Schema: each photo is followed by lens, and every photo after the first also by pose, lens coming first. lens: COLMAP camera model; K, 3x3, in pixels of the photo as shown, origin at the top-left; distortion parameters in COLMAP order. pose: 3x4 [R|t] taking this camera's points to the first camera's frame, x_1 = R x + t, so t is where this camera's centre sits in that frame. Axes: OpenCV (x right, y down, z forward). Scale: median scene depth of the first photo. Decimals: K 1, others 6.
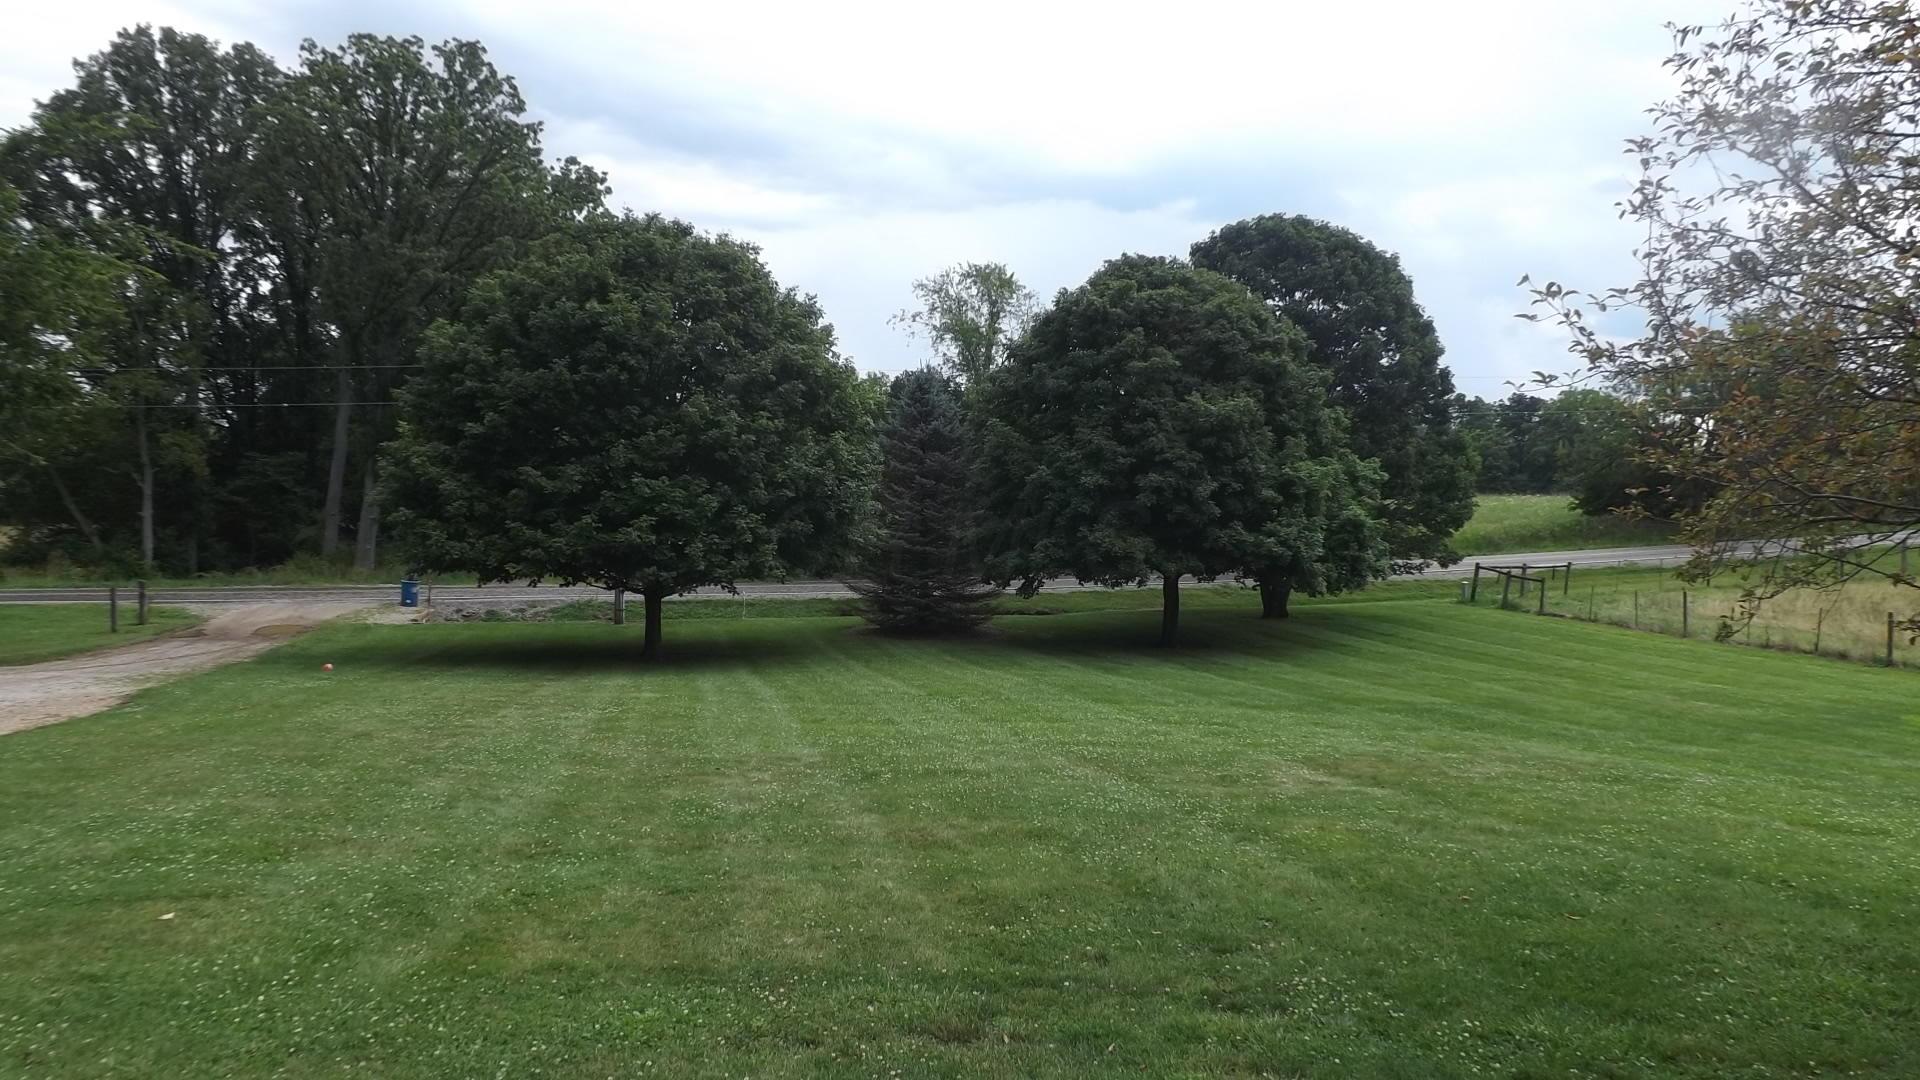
lens RADIAL K [[1375.9, 0, 967.5], [0, 1375.9, 536.1], [0, 0, 1]] dist [-0.063985, 0.005840]
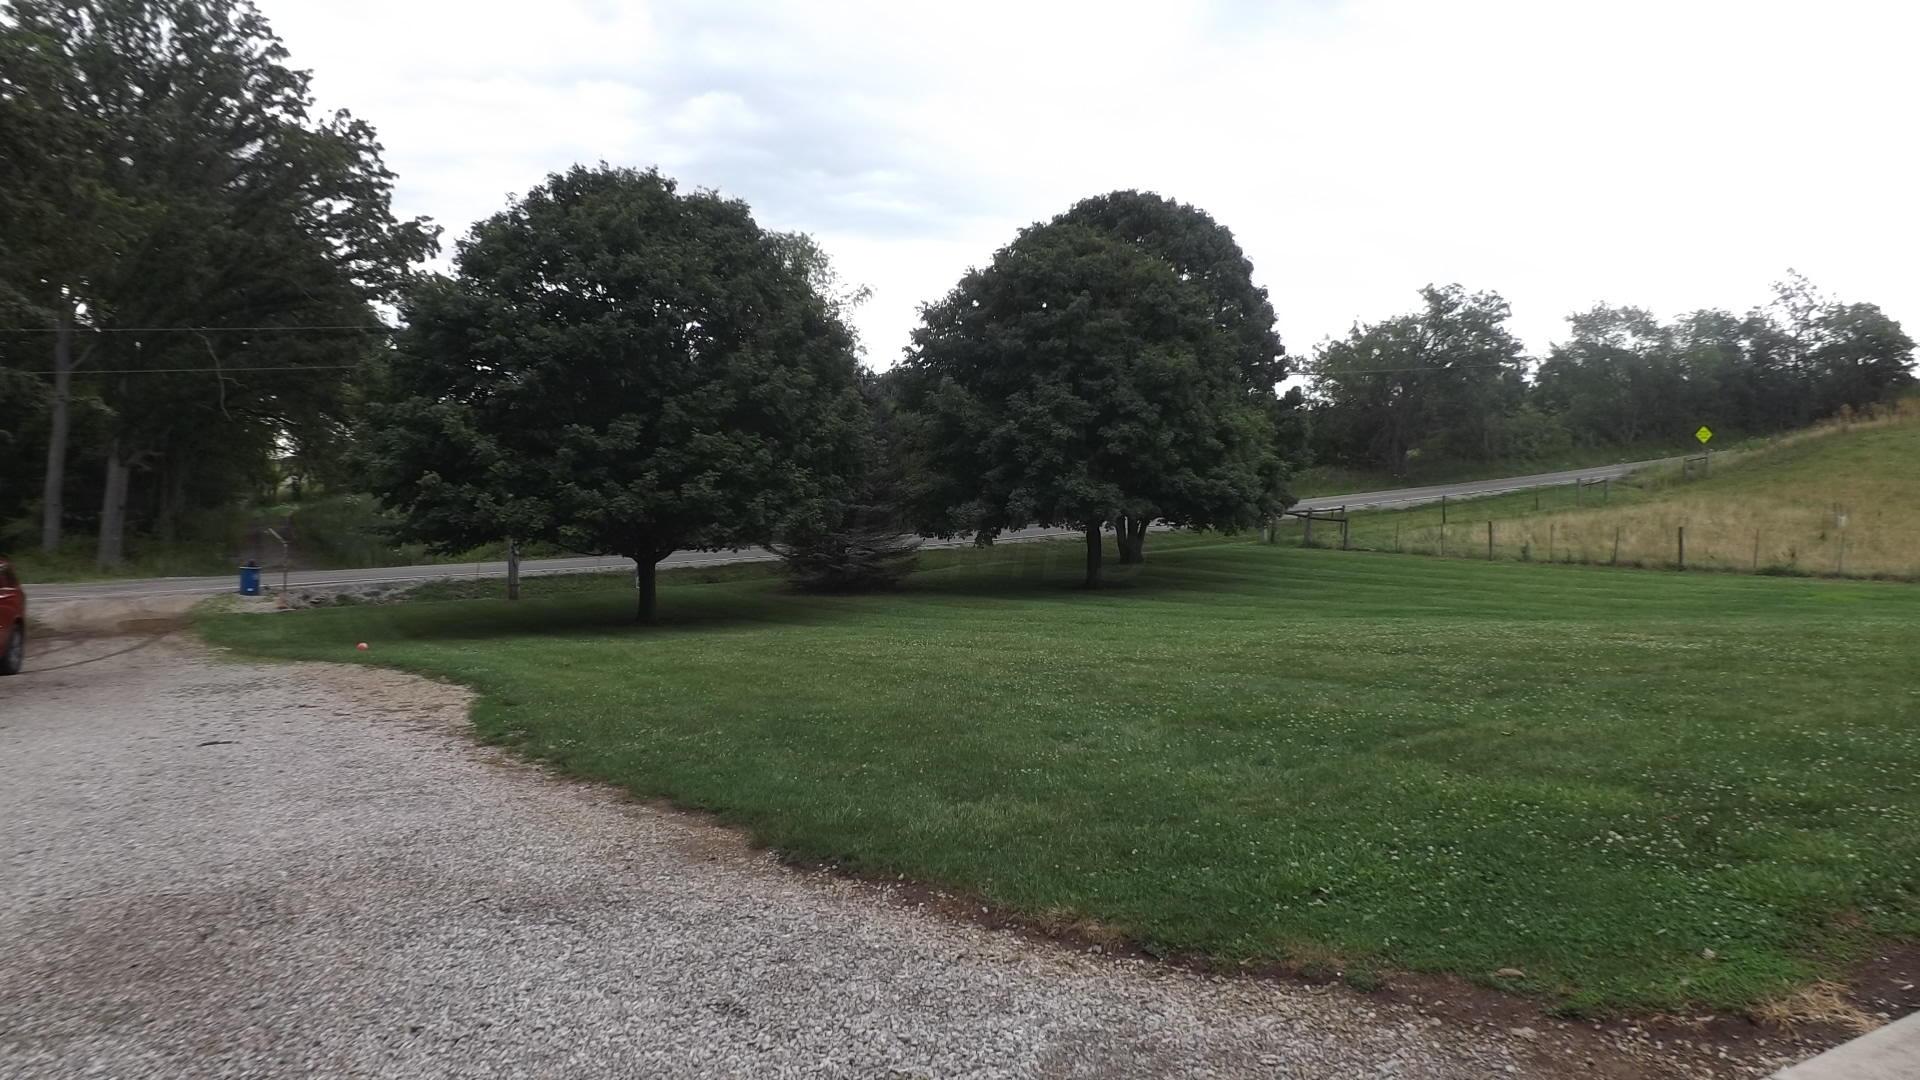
lens RADIAL K [[1375.9, 0, 967.5], [0, 1375.9, 536.1], [0, 0, 1]] dist [-0.063985, 0.005840]
pose [[0.956288, -0.040660, 0.289587, -0.293860], [0.036490, 0.999138, 0.019788, 0.016408], [-0.290141, -0.008356, 0.956947, -0.004878]]
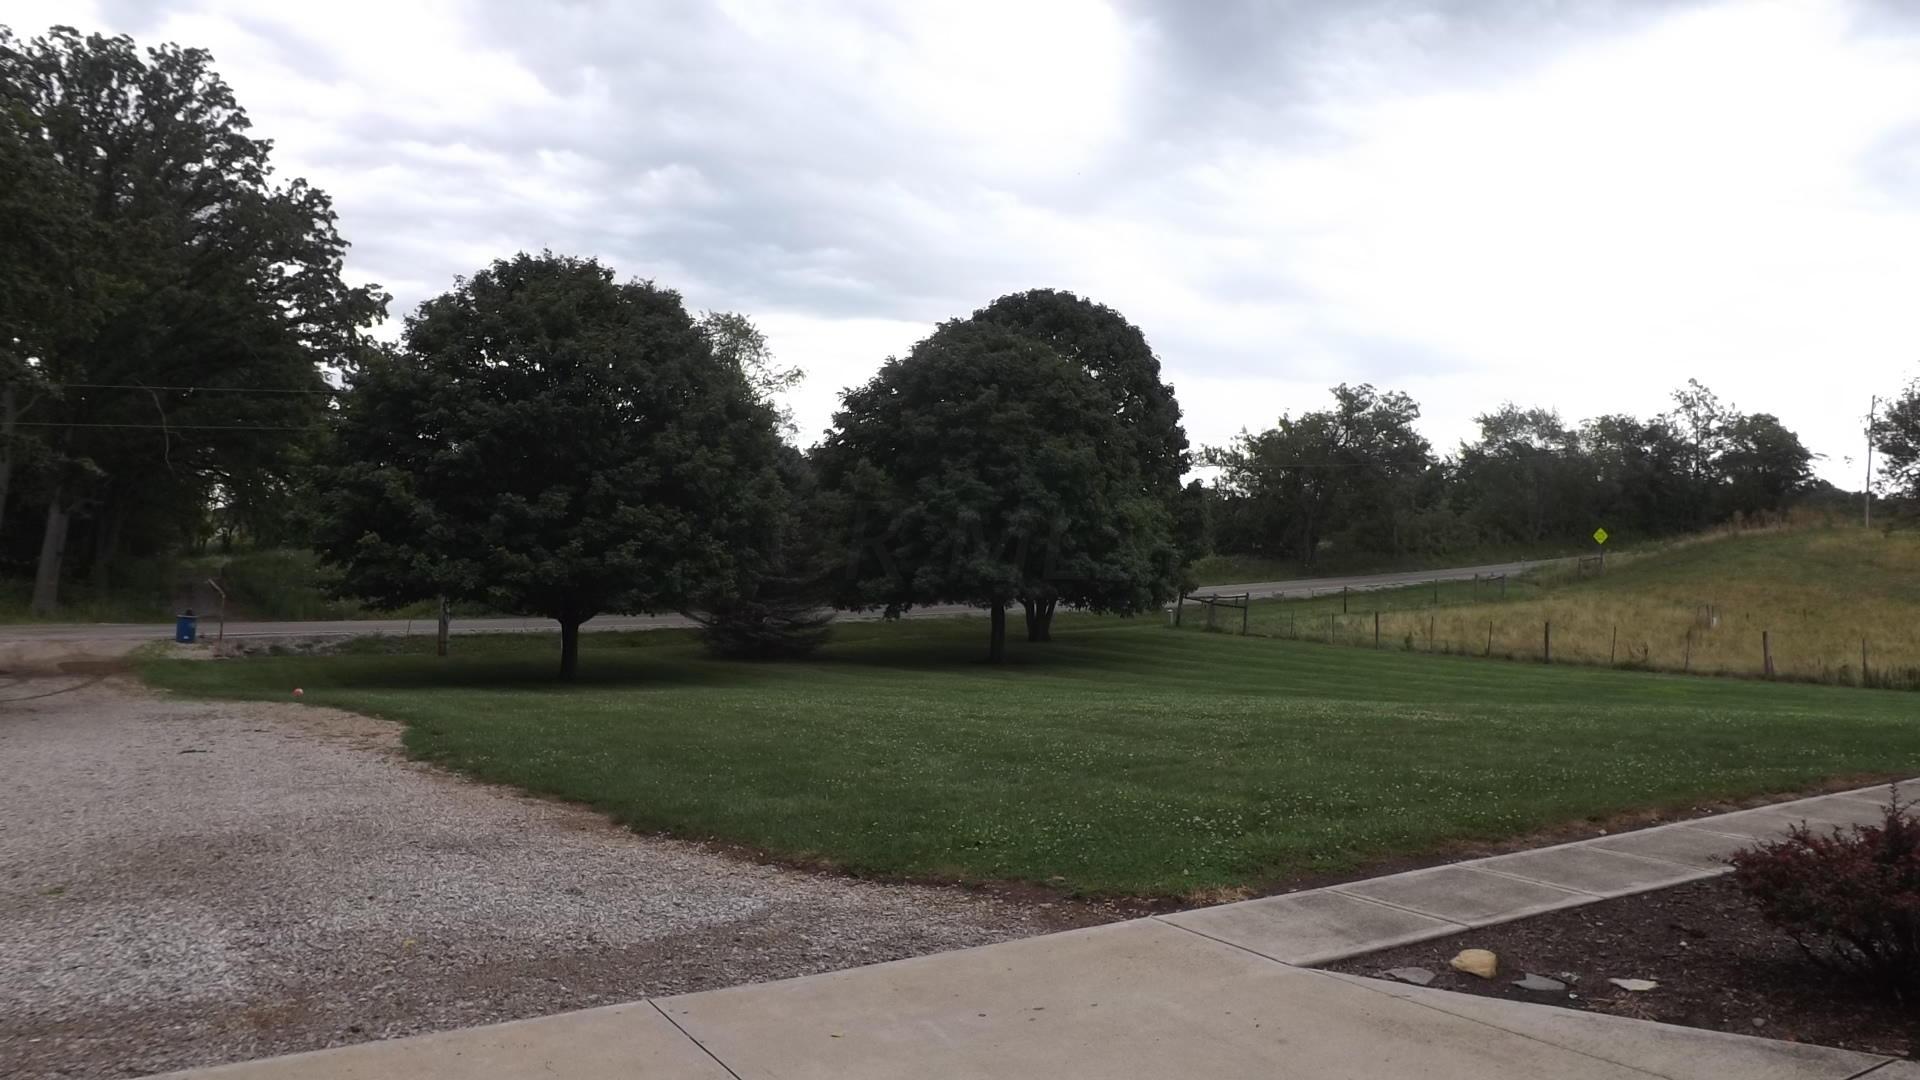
lens RADIAL K [[1380.4, 0, 955.9], [0, 1380.4, 539.2], [0, 0, 1]] dist [-0.058193, 0.002183]
pose [[0.945825, 0.007835, 0.324583, -0.292581], [0.003008, 0.999454, -0.032890, 0.017214], [-0.324663, 0.032084, 0.945285, -0.086285]]
